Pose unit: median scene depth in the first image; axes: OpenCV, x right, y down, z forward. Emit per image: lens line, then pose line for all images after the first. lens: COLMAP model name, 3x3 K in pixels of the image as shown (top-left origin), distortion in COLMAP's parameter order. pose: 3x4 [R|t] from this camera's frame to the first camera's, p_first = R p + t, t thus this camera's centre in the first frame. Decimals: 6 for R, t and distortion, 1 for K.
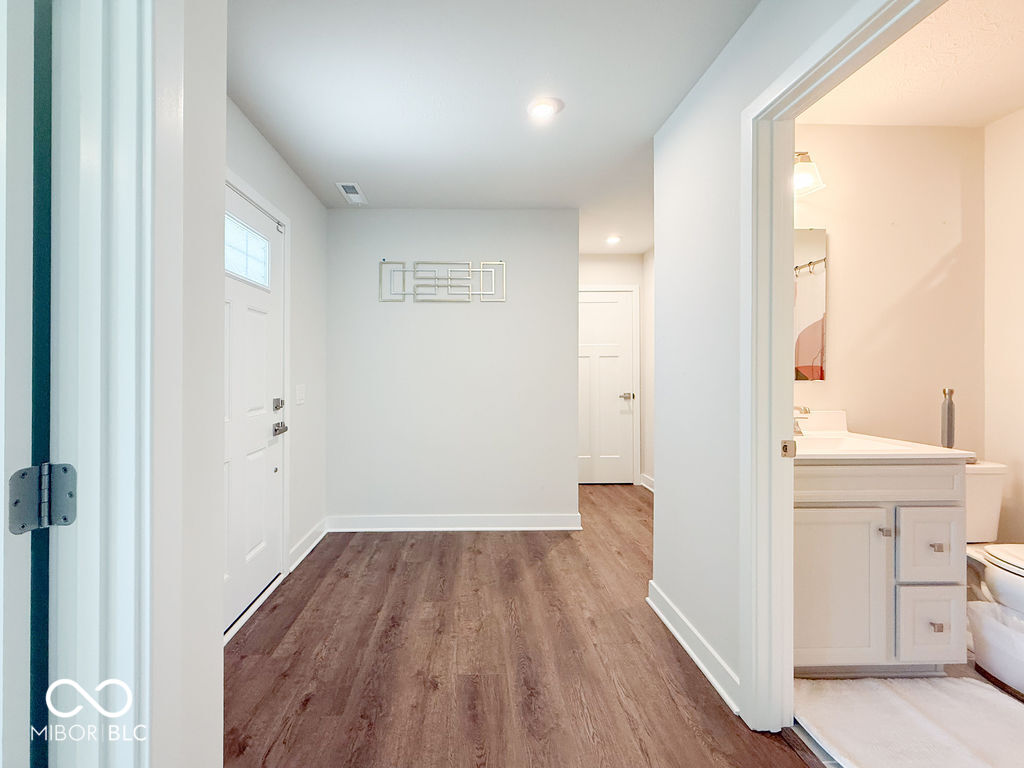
lens RADIAL K [[417.0, 0, 483.2], [0, 417.0, 364.8], [0, 0, 1]] dist [0.000449, 0.000393]
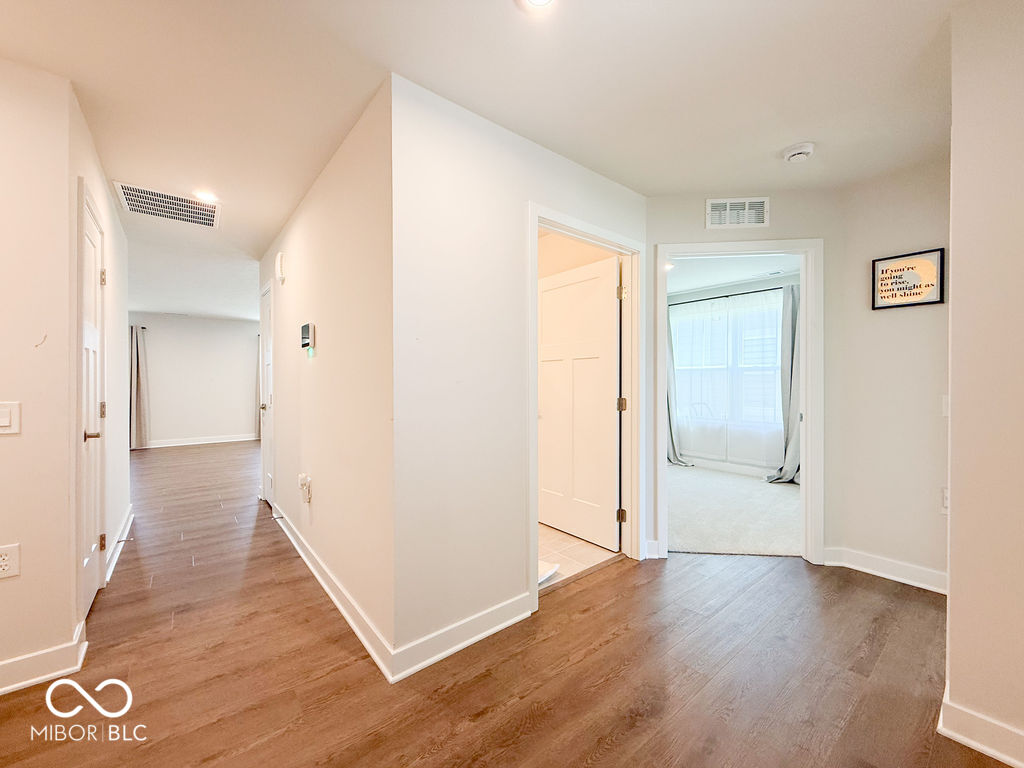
lens RADIAL K [[417.0, 0, 497.7], [0, 417.0, 382.2], [0, 0, 1]] dist [0.000449, 0.000393]
pose [[-0.586904, -0.009295, 0.809603, -0.358396], [-0.007548, 0.999953, 0.006008, 0.012968], [-0.809622, -0.002585, -0.586946, 1.403617]]
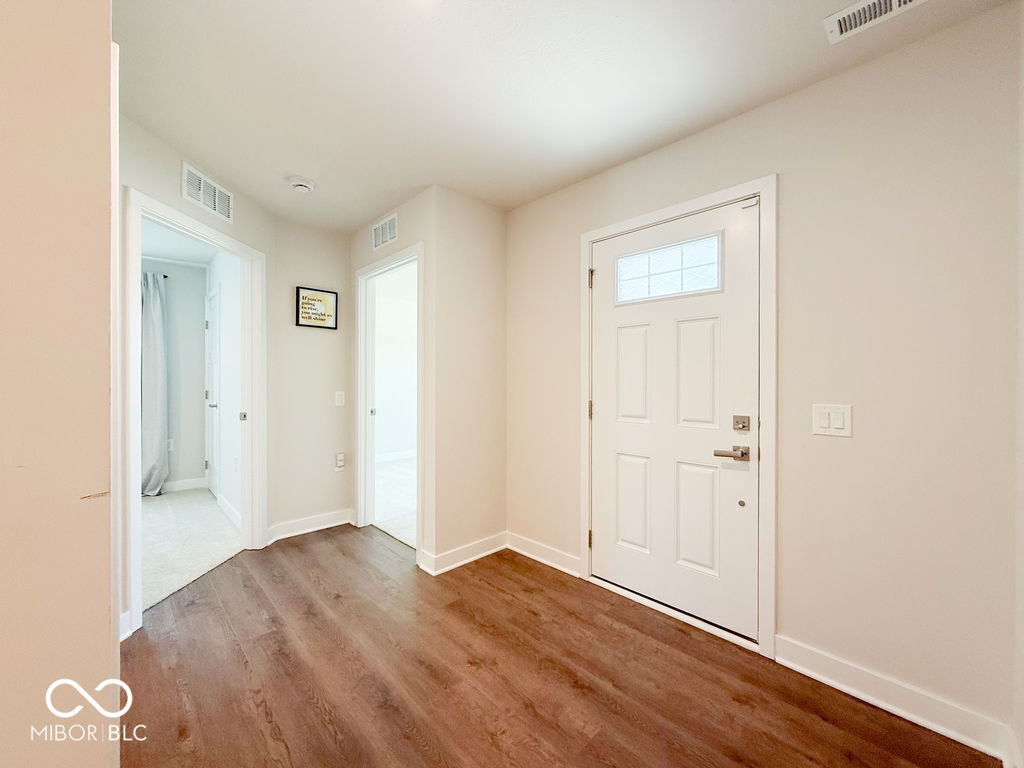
lens RADIAL K [[417.0, 0, 526.4], [0, 417.0, 390.7], [0, 0, 1]] dist [0.000449, 0.000393]
pose [[-0.725935, 0.014051, -0.687620, 0.421532], [0.004010, 0.999861, 0.016198, 0.017907], [0.687751, 0.009001, -0.725890, 1.499432]]
